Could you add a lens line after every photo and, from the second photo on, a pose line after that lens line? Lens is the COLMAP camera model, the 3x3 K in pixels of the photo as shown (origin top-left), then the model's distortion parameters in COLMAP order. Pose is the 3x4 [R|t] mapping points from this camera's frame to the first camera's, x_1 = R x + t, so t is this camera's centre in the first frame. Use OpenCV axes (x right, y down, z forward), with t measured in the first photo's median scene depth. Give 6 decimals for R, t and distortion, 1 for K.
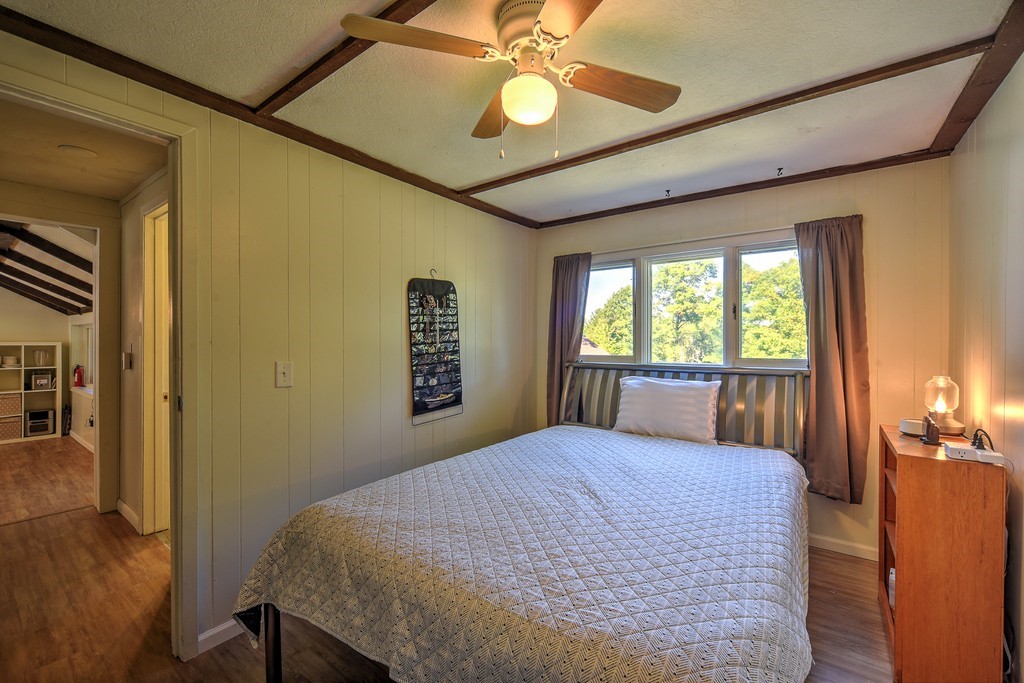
lens RADIAL K [[424.2, 0, 519.5], [0, 424.2, 343.6], [0, 0, 1]] dist [-0.007217, 0.001162]
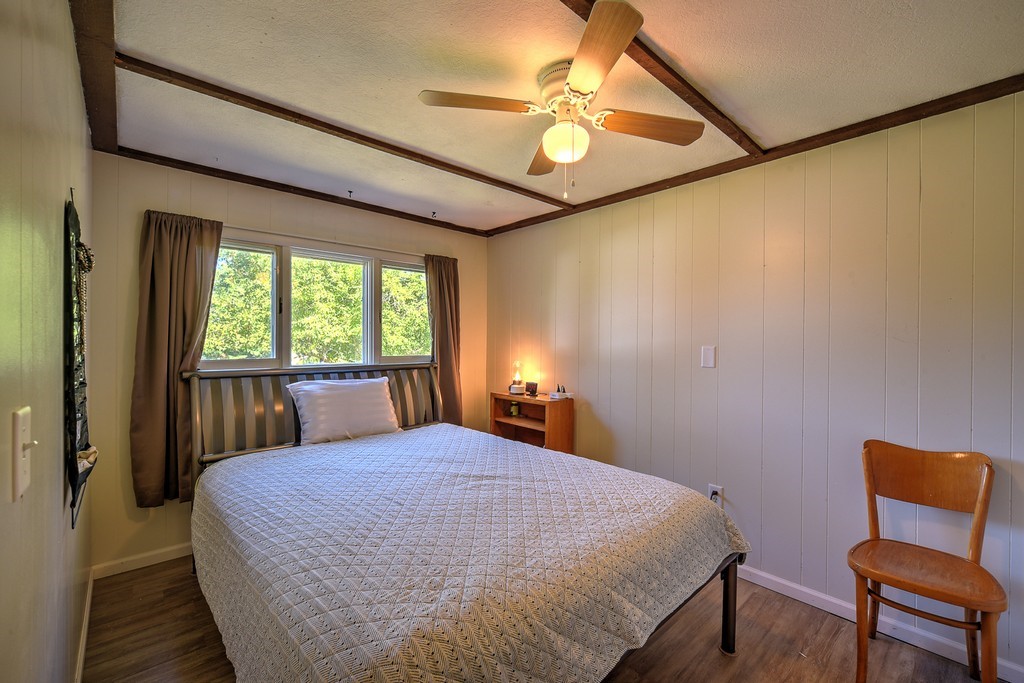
lens RADIAL K [[424.2, 0, 512.6], [0, 424.2, 342.7], [0, 0, 1]] dist [-0.007217, 0.001162]
pose [[0.200479, -0.002227, 0.979695, -0.593253], [0.001752, 0.999997, 0.001915, -0.004942], [-0.979696, 0.001333, 0.200483, 0.450254]]
